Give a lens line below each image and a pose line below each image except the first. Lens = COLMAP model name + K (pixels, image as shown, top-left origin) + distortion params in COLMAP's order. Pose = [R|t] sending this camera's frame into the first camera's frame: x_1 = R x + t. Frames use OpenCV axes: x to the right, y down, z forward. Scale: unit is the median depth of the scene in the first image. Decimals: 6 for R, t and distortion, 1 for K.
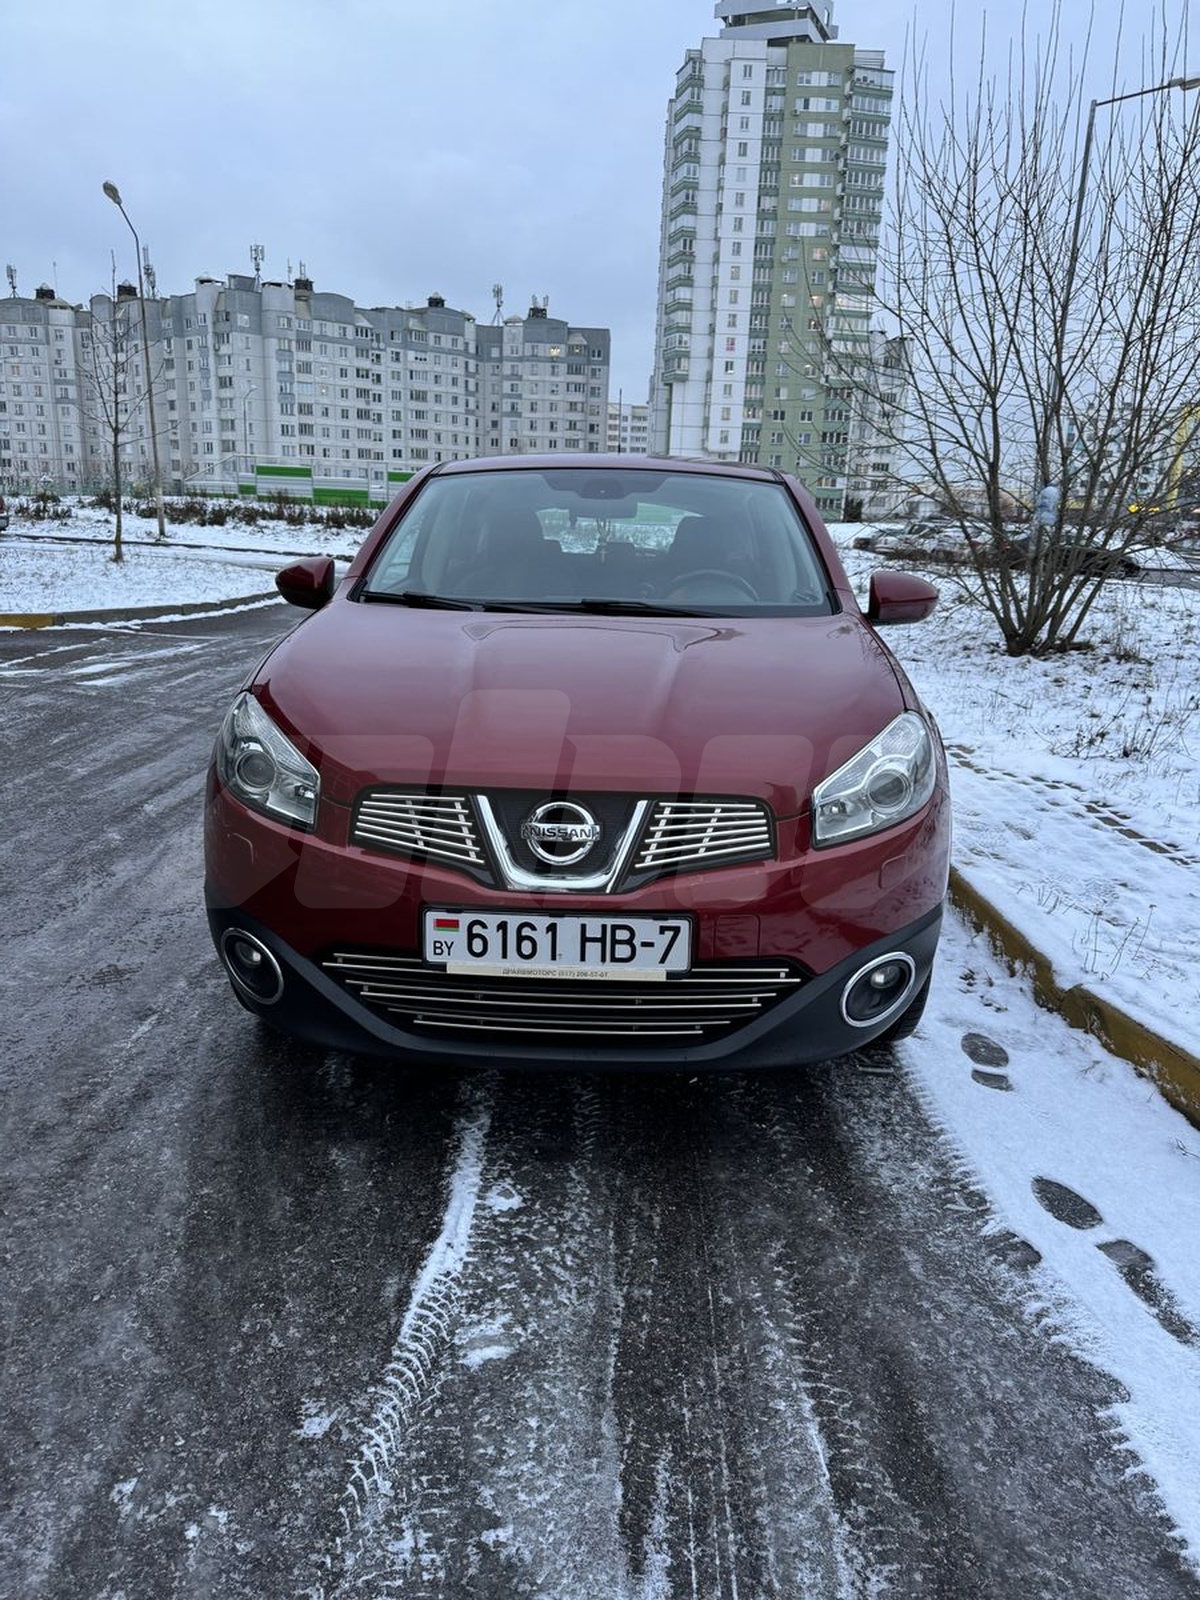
lens RADIAL K [[1129.5, 0, 600.0], [0, 1129.5, 800.0], [0, 0, 1]] dist [0.017525, -0.025754]
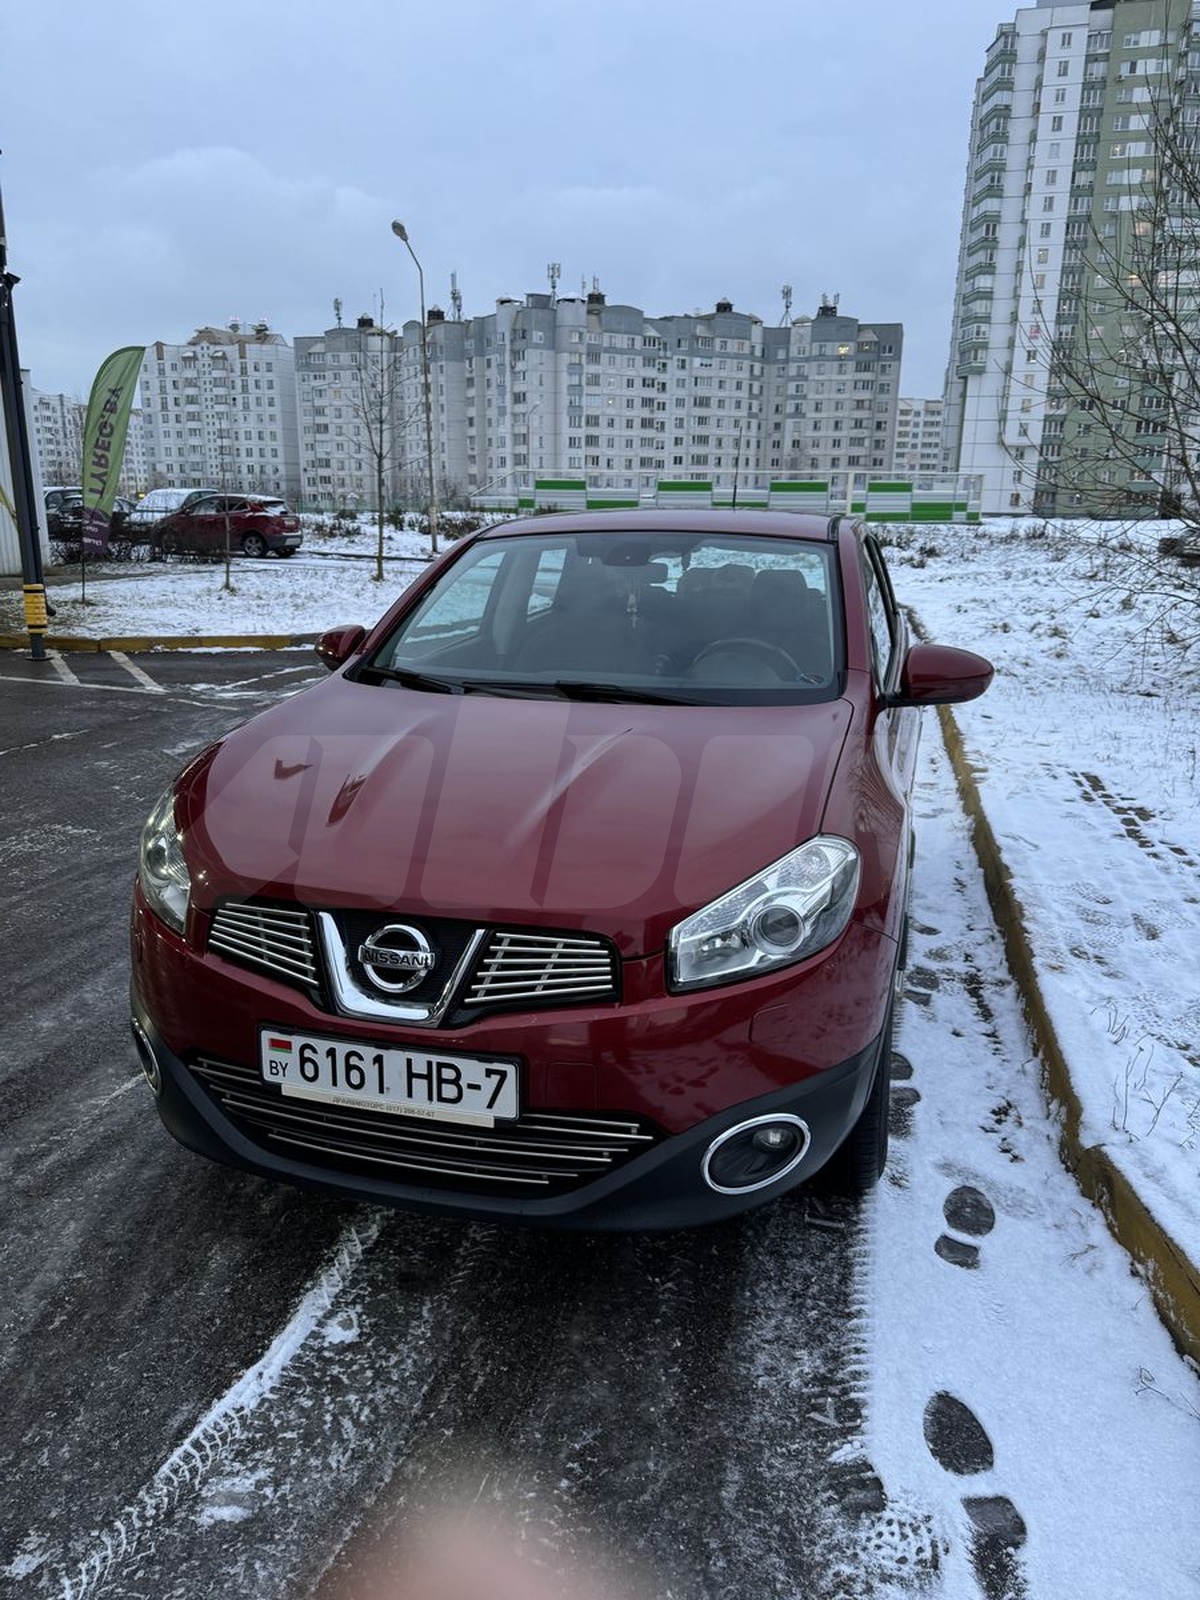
lens RADIAL K [[1129.3, 0, 585.5], [0, 1129.3, 803.9], [0, 0, 1]] dist [0.018277, -0.025125]
pose [[0.968860, 0.042658, -0.243906, 0.348115], [-0.042779, 0.999073, 0.004805, -0.113837], [0.243885, 0.005778, 0.969787, 0.114211]]
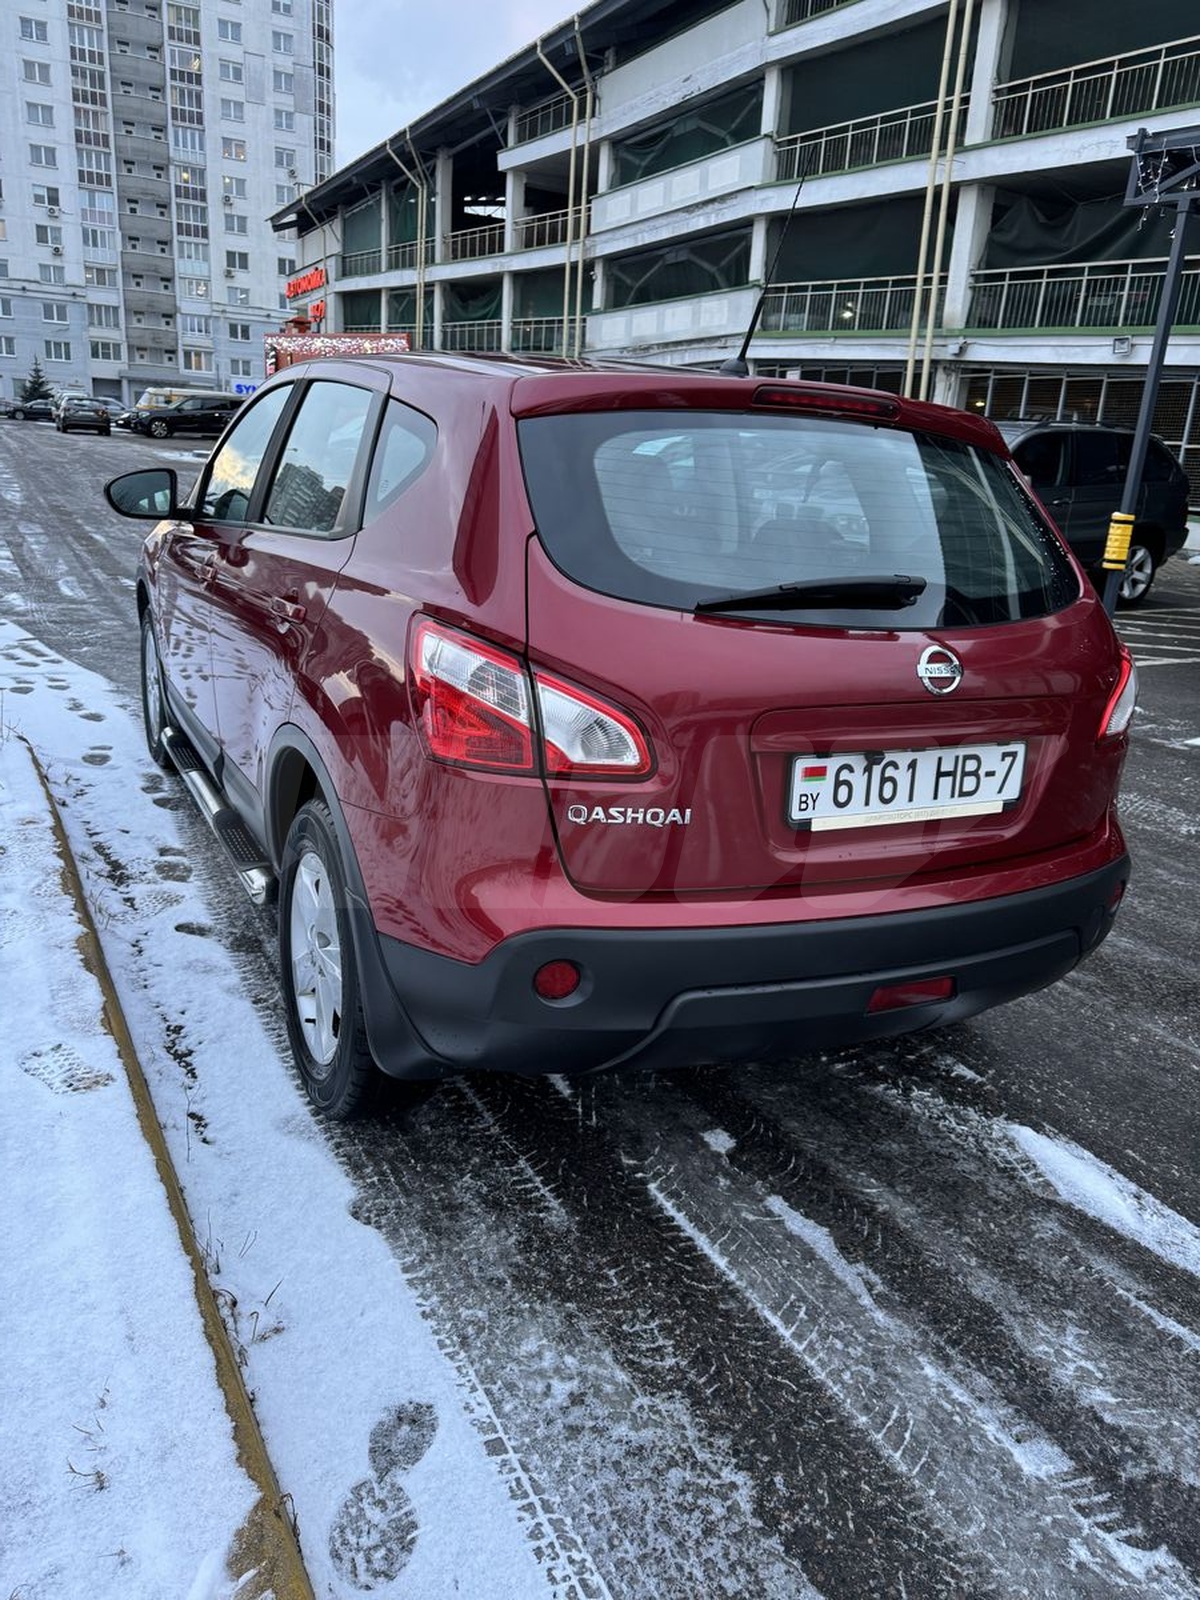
lens RADIAL K [[1129.5, 0, 600.0], [0, 1129.5, 800.0], [0, 0, 1]] dist [0.017525, -0.025754]
pose [[-0.862266, 0.059029, -0.503004, 0.735366], [-0.213039, 0.858766, 0.465977, -0.856248], [0.459470, 0.508956, -0.727909, 3.463420]]
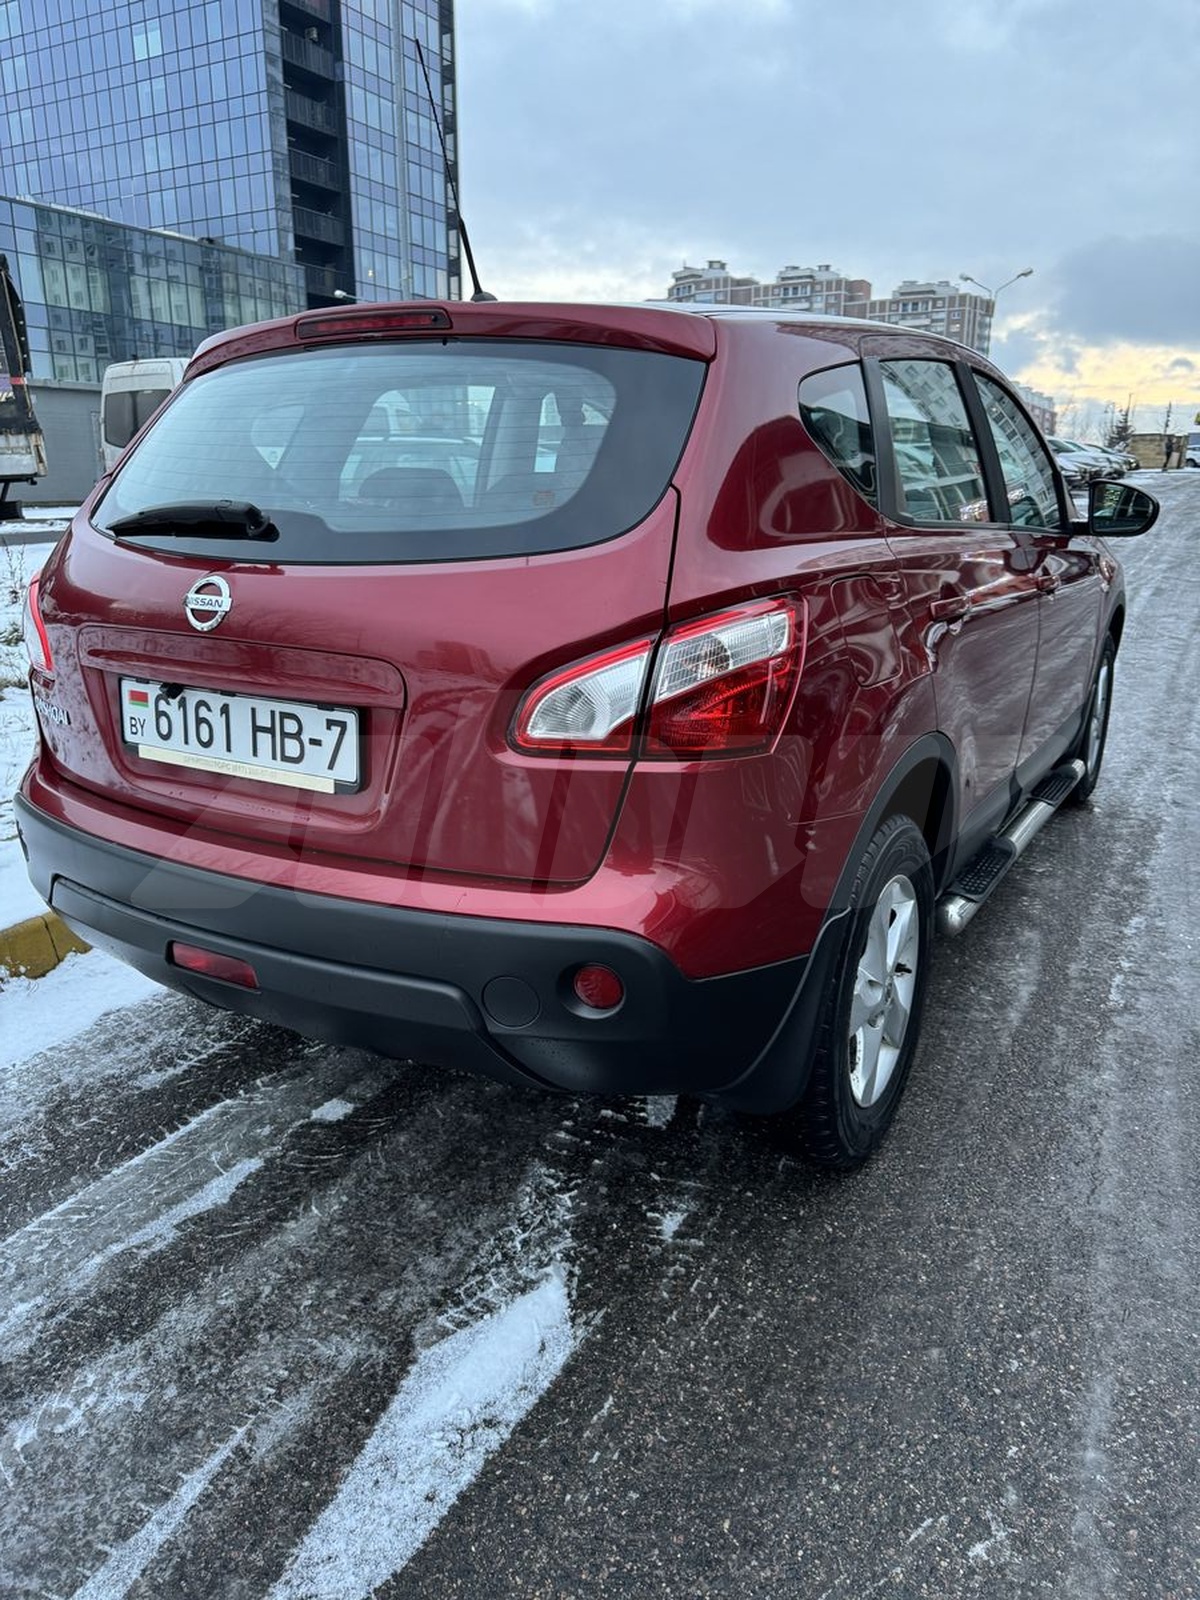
lens RADIAL K [[1129.5, 0, 600.0], [0, 1129.5, 800.0], [0, 0, 1]] dist [0.017525, -0.025754]
pose [[-0.884533, -0.158919, 0.438572, -0.563950], [0.088817, 0.865606, 0.492786, -0.836172], [-0.457944, 0.474838, -0.751543, 3.429025]]
